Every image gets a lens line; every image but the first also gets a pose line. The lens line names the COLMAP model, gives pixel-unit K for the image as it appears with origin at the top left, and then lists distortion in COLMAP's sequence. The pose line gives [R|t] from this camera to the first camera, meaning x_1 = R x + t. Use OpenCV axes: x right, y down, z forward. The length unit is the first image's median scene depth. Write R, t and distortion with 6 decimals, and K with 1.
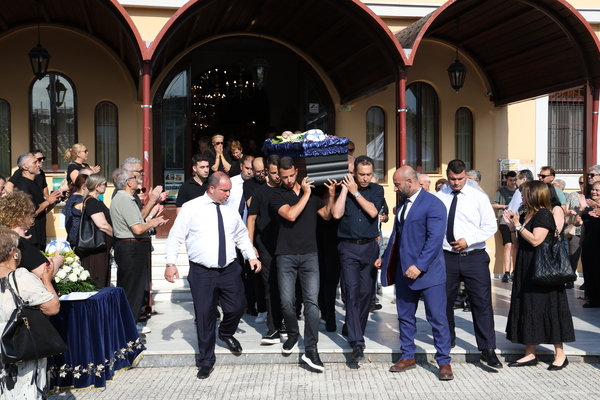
lens RADIAL K [[906.3, 0, 300.0], [0, 906.3, 200.0], [0, 0, 1]] dist [-0.022330, -0.042954]
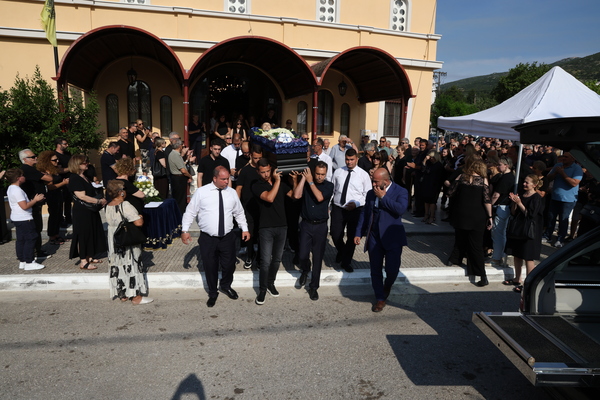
lens RADIAL K [[392.8, 0, 300.0], [0, 392.8, 200.0], [0, 0, 1]] dist [-0.106538, 0.081806]
pose [[0.995300, 0.005659, 0.096676, -0.017772], [-0.020980, 0.987182, 0.158211, -0.068820], [-0.094542, -0.159496, 0.982661, 0.288912]]
